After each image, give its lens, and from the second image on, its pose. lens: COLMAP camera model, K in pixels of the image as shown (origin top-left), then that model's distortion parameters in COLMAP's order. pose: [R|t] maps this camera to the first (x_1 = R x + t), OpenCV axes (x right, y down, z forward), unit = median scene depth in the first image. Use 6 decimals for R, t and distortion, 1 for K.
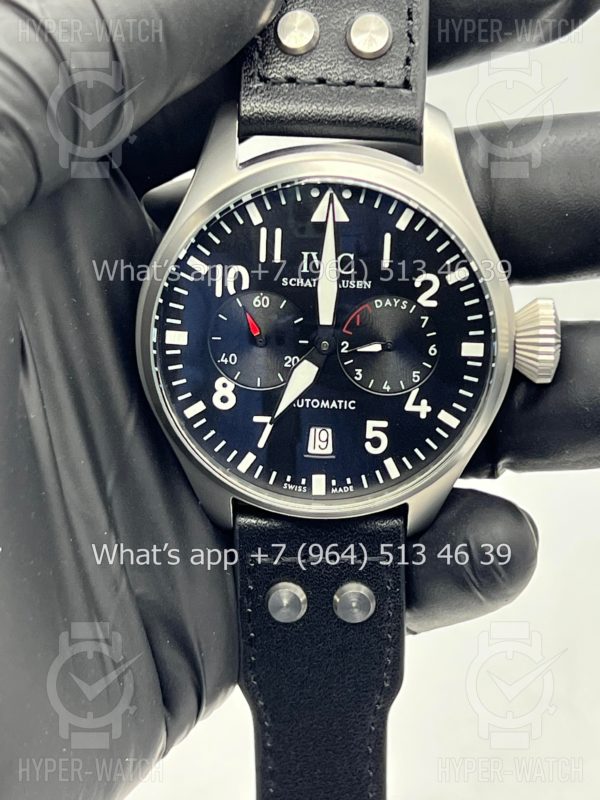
lens RADIAL K [[1850.6, 0, 298.0], [0, 1850.6, 401.1], [0, 0, 1]] dist [-0.237775, 0.000000]
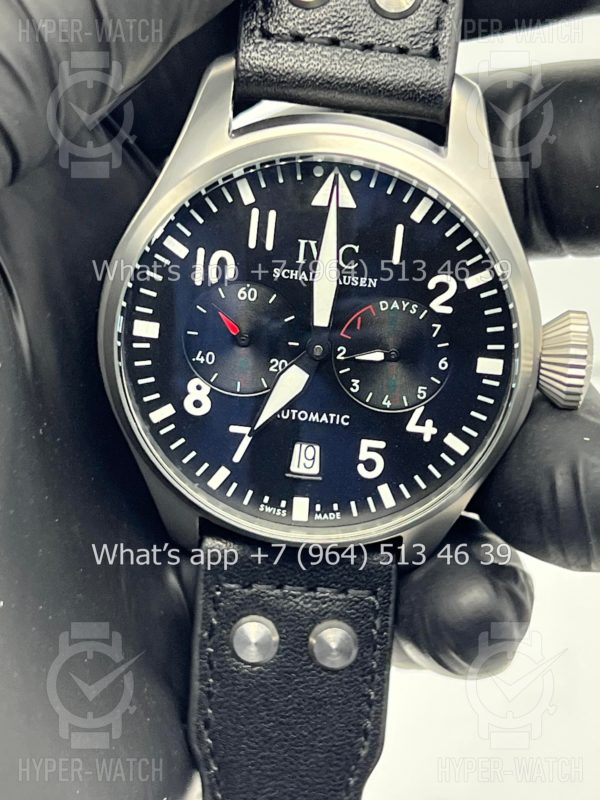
lens RADIAL K [[1850.6, 0, 301.7], [0, 1850.6, 397.9], [0, 0, 1]] dist [-0.237775, 0.000000]
pose [[0.997672, 0.068122, -0.003042, 0.010976], [-0.067999, 0.997227, 0.030249, -0.033164], [0.005095, -0.029972, 0.999538, 0.142733]]
